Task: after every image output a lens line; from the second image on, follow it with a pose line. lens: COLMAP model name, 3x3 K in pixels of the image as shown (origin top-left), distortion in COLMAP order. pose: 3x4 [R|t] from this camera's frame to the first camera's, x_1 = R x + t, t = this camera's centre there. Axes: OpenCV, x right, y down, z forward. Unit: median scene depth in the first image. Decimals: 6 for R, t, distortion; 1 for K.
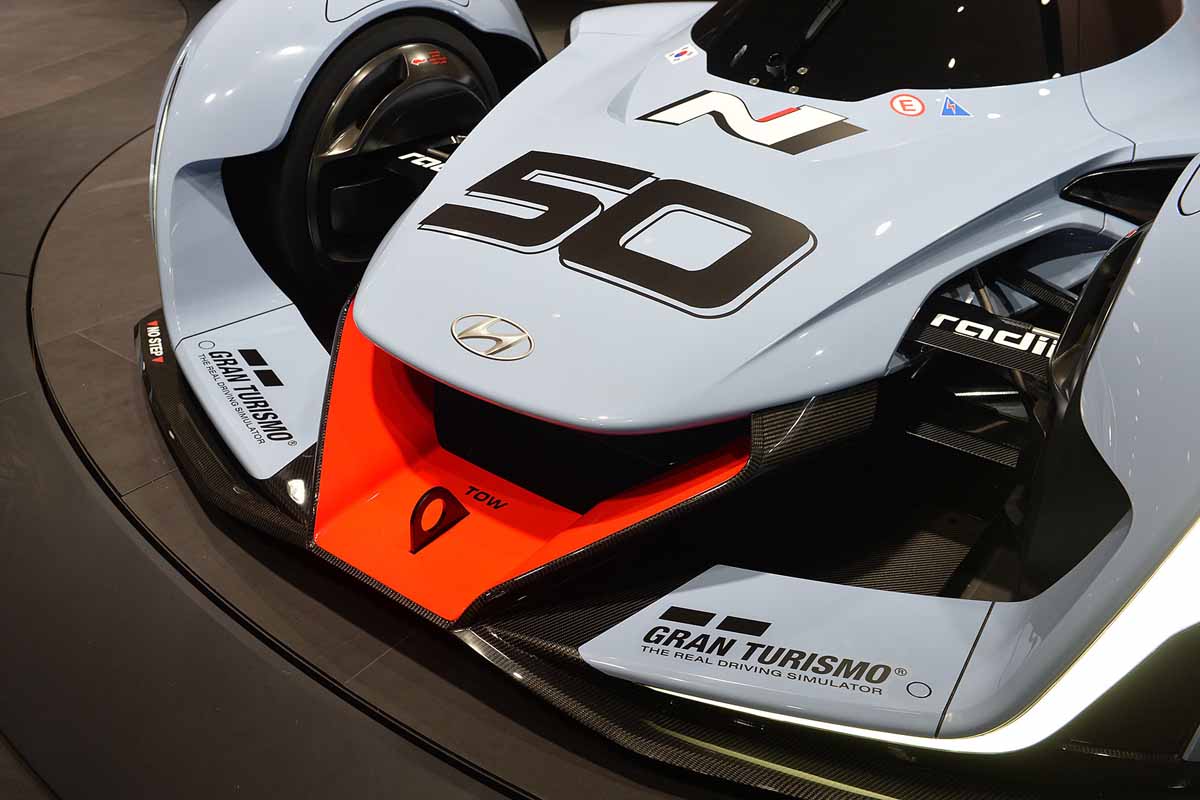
lens RADIAL K [[1108.7, 0, 600.4], [0, 1108.7, 396.5], [0, 0, 1]] dist [0.005706, 0.000000]
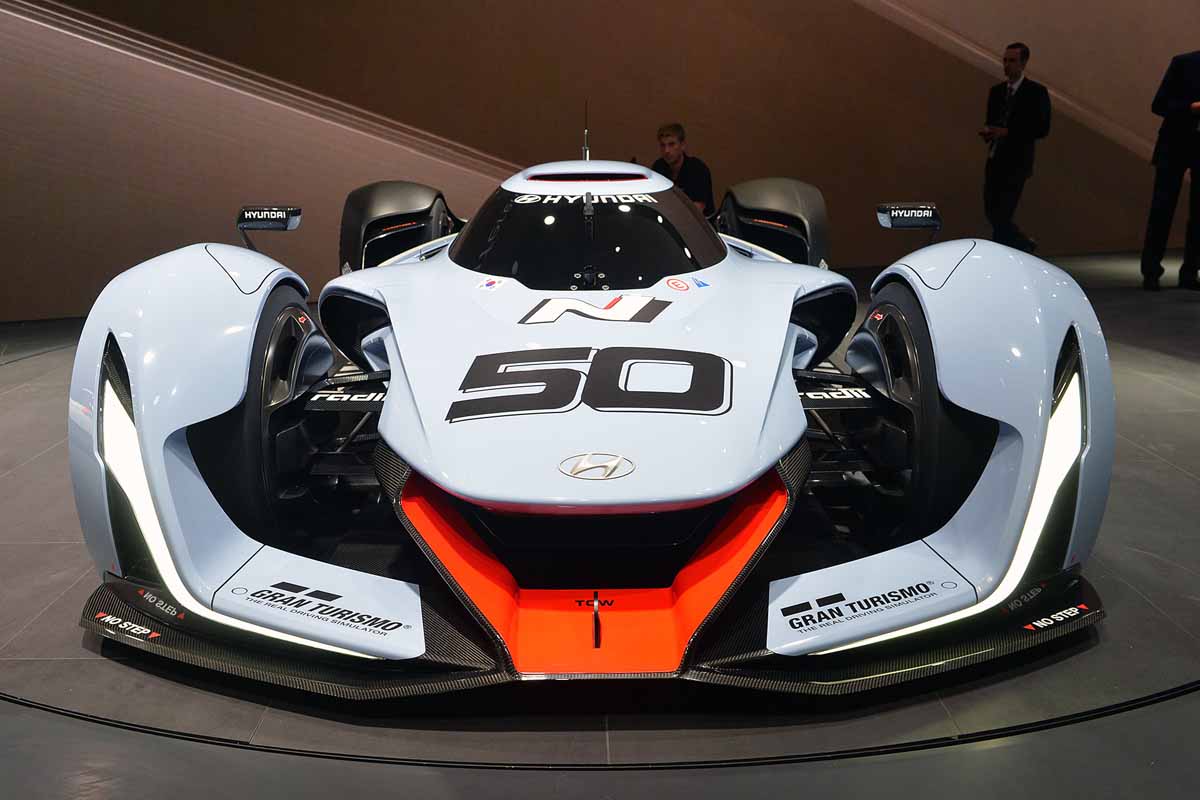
lens RADIAL K [[1028.8, 0, 600.9], [0, 1028.8, 400.9], [0, 0, 1]] dist [-0.013680, -0.001735]
pose [[0.784220, -0.200079, 0.587340, -0.755213], [0.336592, 0.932381, -0.131802, 0.034815], [-0.521253, 0.301055, 0.798537, -0.001456]]
